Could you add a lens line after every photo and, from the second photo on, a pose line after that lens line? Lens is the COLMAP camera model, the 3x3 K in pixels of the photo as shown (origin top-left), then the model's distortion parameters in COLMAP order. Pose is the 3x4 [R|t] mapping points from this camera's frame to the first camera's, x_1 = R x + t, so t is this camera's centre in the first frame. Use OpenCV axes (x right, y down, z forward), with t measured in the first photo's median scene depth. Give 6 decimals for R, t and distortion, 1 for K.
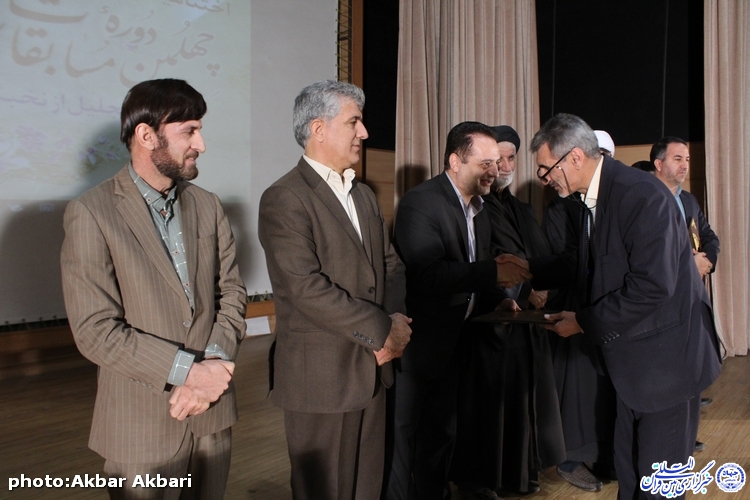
lens RADIAL K [[652.9, 0, 385.5], [0, 652.9, 233.0], [0, 0, 1]] dist [-0.141445, 0.146836]
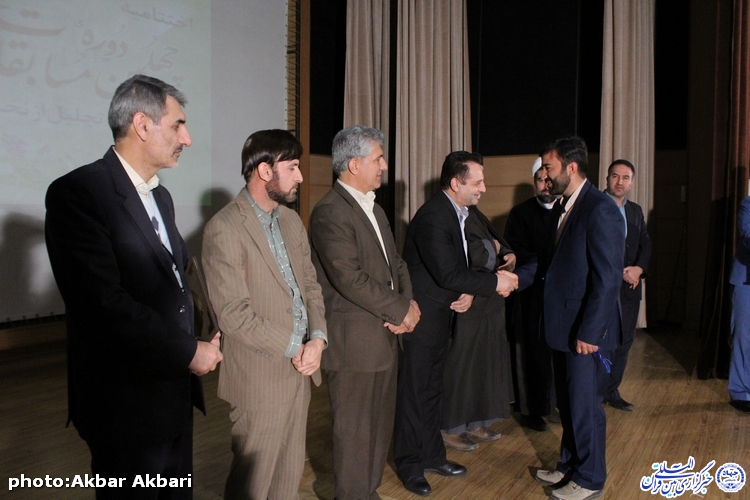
lens RADIAL K [[652.9, 0, 390.3], [0, 652.9, 226.0], [0, 0, 1]] dist [-0.141445, 0.146836]
pose [[0.988258, -0.004423, 0.152732, -0.102717], [0.005136, 0.999978, -0.004280, -0.008148], [-0.152710, 0.005014, 0.988258, -0.133676]]
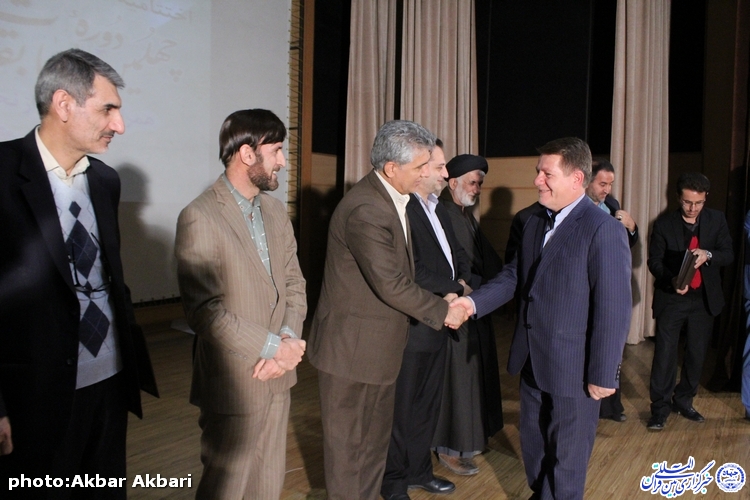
lens RADIAL K [[652.9, 0, 389.5], [0, 652.9, 229.8], [0, 0, 1]] dist [-0.141445, 0.146836]
pose [[0.989816, 0.007890, 0.142136, -0.088681], [-0.007057, 0.999955, -0.006367, 0.000070], [-0.142180, 0.005299, 0.989827, -0.089977]]
